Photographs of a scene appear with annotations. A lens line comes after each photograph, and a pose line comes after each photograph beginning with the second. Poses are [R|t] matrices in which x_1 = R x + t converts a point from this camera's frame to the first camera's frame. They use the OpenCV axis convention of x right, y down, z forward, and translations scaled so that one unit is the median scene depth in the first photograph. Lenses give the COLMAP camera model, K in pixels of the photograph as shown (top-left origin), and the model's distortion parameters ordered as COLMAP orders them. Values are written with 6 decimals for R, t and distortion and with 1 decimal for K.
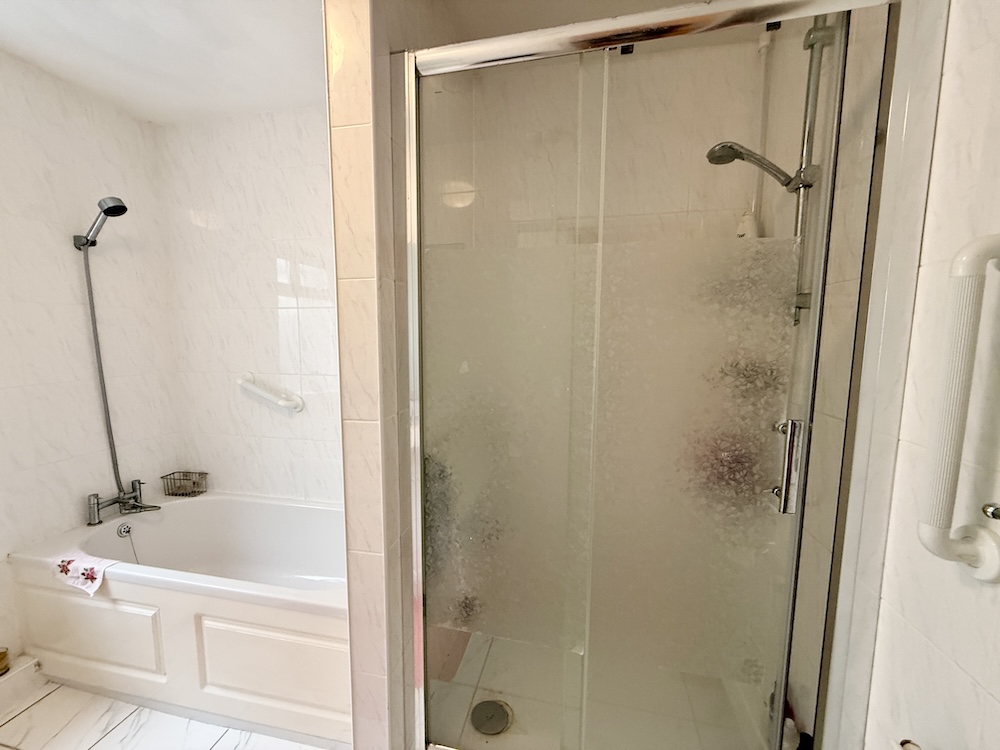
lens RADIAL K [[396.5, 0, 498.6], [0, 396.5, 377.9], [0, 0, 1]] dist [0.000789, -0.000536]
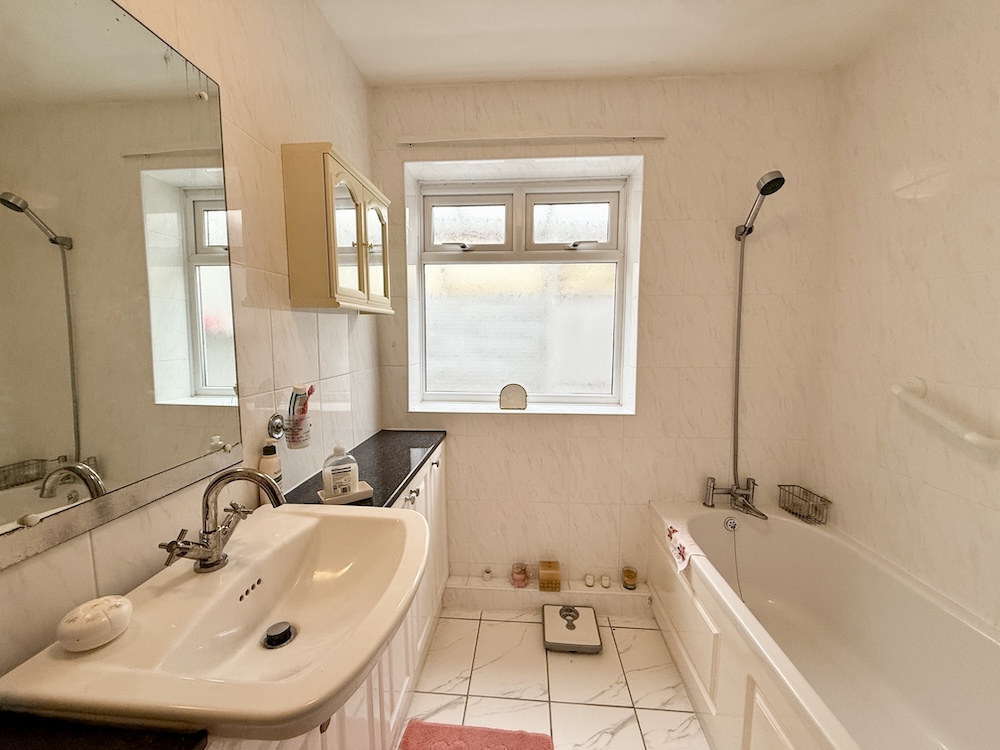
lens RADIAL K [[396.5, 0, 494.7], [0, 396.5, 376.3], [0, 0, 1]] dist [0.000789, -0.000536]
pose [[0.126793, 0.101662, -0.986706, -0.090046], [-0.113857, 0.989651, 0.087334, 0.004301], [0.985373, 0.101270, 0.137056, 0.255658]]
